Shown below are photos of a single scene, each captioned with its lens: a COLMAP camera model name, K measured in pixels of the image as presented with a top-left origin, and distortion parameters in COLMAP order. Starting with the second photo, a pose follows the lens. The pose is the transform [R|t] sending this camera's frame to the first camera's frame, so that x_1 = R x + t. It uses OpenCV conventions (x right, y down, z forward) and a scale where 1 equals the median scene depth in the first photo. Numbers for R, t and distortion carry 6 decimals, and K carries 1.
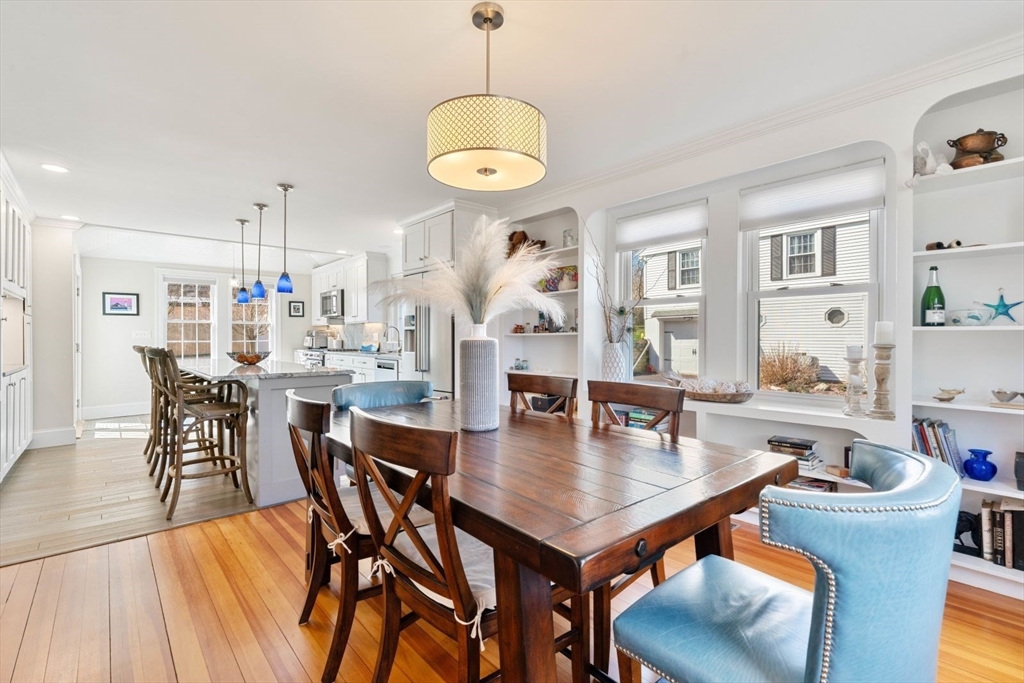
lens RADIAL K [[465.5, 0, 506.6], [0, 465.5, 342.8], [0, 0, 1]] dist [0.013141, 0.001543]
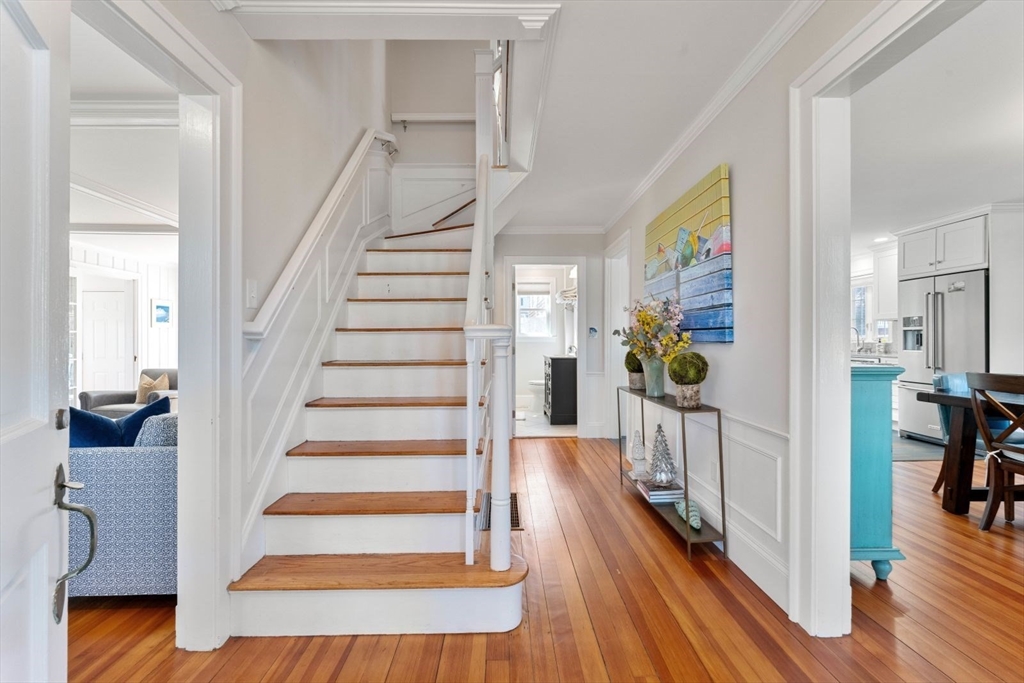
lens RADIAL K [[424.6, 0, 514.6], [0, 424.6, 342.2], [0, 0, 1]] dist [0.000115, -0.000042]
pose [[0.765111, -0.001329, -0.643897, -0.194900], [-0.002463, 0.999985, -0.004991, 0.005614], [0.643894, 0.005405, 0.765096, -0.250589]]
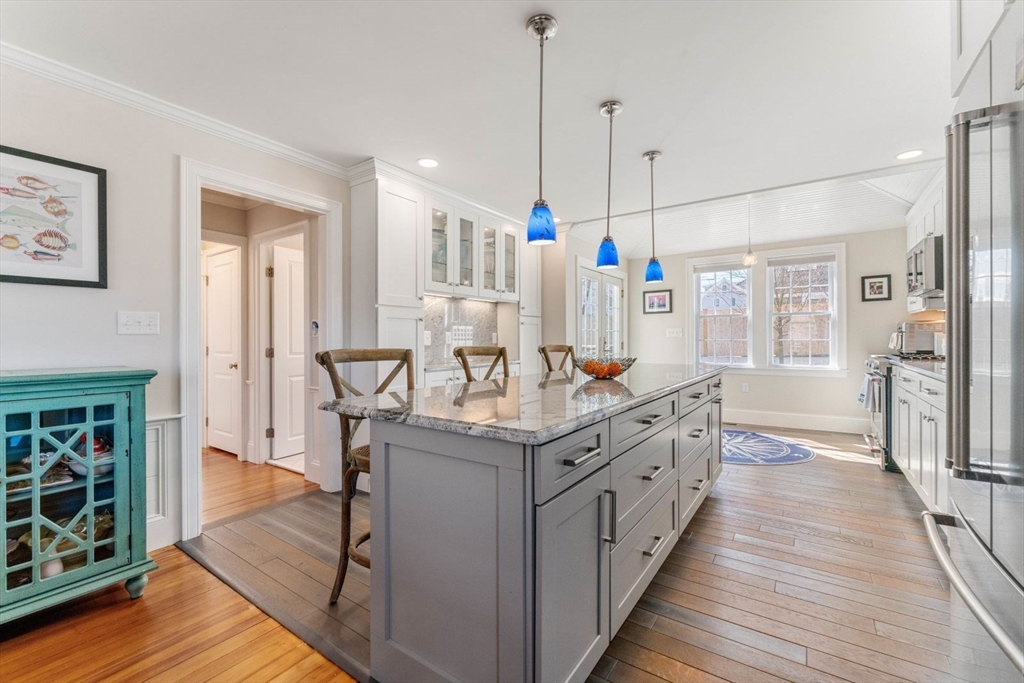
lens RADIAL K [[424.6, 0, 510.7], [0, 424.6, 342.8], [0, 0, 1]] dist [0.000115, -0.000042]
pose [[0.242959, 0.010391, -0.969981, -0.029592], [-0.006681, 0.999937, 0.009038, -0.002584], [0.970013, 0.004284, 0.243014, 0.485169]]
